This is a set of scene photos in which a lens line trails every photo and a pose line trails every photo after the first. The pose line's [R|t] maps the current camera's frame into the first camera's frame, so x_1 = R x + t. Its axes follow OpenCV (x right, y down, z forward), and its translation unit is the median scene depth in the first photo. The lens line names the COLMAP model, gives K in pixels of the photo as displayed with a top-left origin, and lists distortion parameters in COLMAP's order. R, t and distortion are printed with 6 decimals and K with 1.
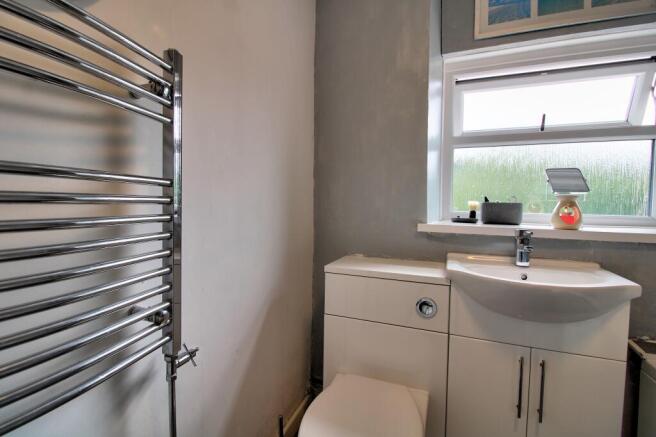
lens RADIAL K [[307.3, 0, 326.3], [0, 307.3, 211.4], [0, 0, 1]] dist [-0.013810, -0.001665]
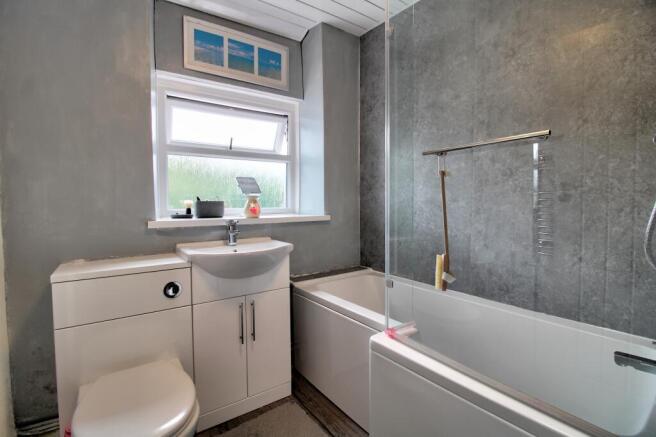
lens RADIAL K [[307.3, 0, 326.3], [0, 307.3, 211.4], [0, 0, 1]] dist [-0.013810, -0.001665]
pose [[0.528515, -0.043271, 0.847820, -0.291896], [0.039453, 0.998873, 0.026386, 0.000193], [-0.848007, 0.019503, 0.529627, -0.123428]]
